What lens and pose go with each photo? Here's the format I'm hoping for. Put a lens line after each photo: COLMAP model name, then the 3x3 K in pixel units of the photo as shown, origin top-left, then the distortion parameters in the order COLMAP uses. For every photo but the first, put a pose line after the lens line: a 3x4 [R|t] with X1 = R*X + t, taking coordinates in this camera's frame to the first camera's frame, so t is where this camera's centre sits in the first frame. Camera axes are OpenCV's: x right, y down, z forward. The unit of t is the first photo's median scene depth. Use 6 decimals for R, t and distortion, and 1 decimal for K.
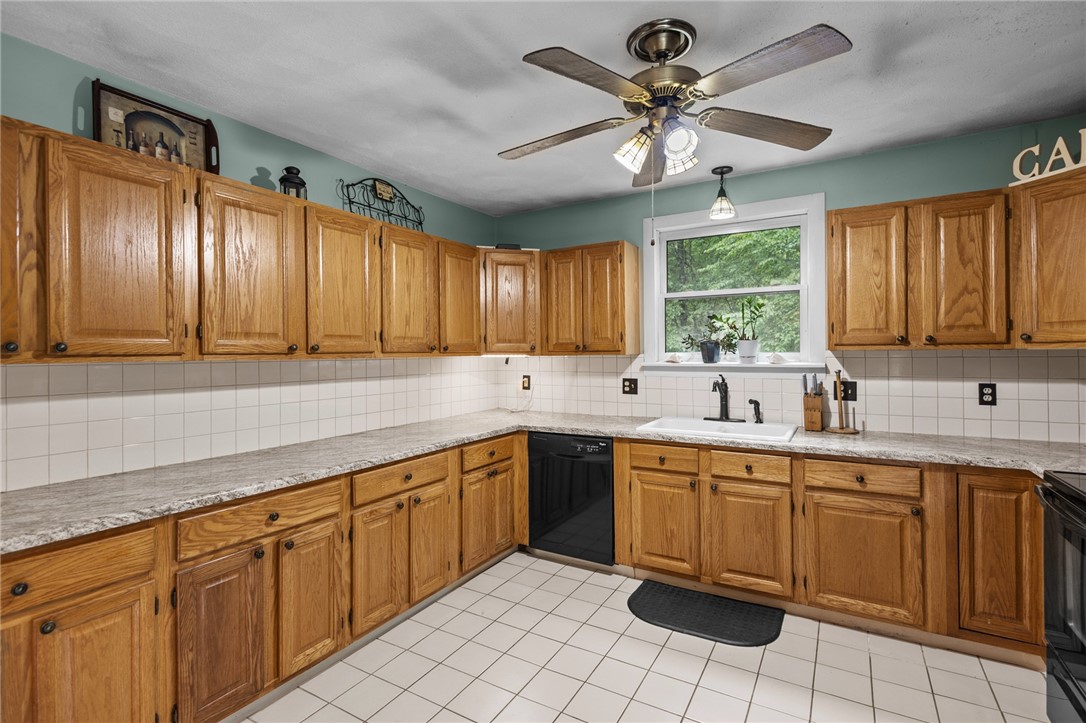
lens RADIAL K [[501.3, 0, 543.2], [0, 501.3, 350.6], [0, 0, 1]] dist [0.000550, -0.000325]
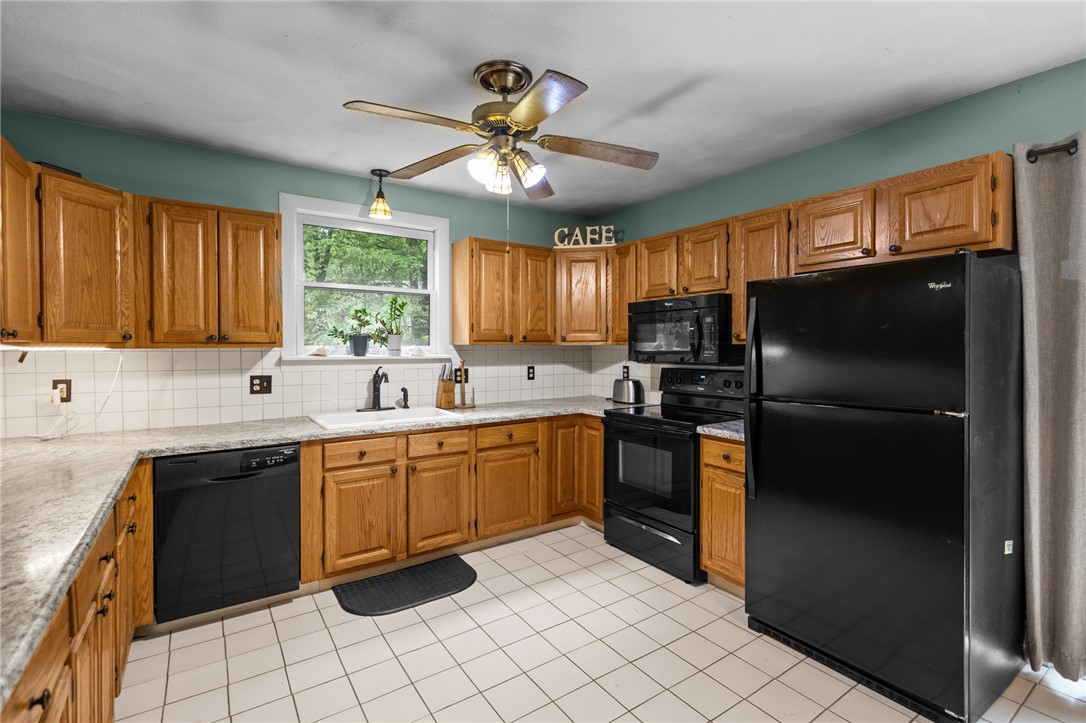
lens RADIAL K [[501.3, 0, 543.2], [0, 501.3, 350.6], [0, 0, 1]] dist [0.000550, -0.000325]
pose [[0.422089, -0.002664, 0.906551, -0.503775], [-0.009798, 0.999924, 0.007500, 0.003285], [-0.906501, -0.012048, 0.422031, 0.265370]]
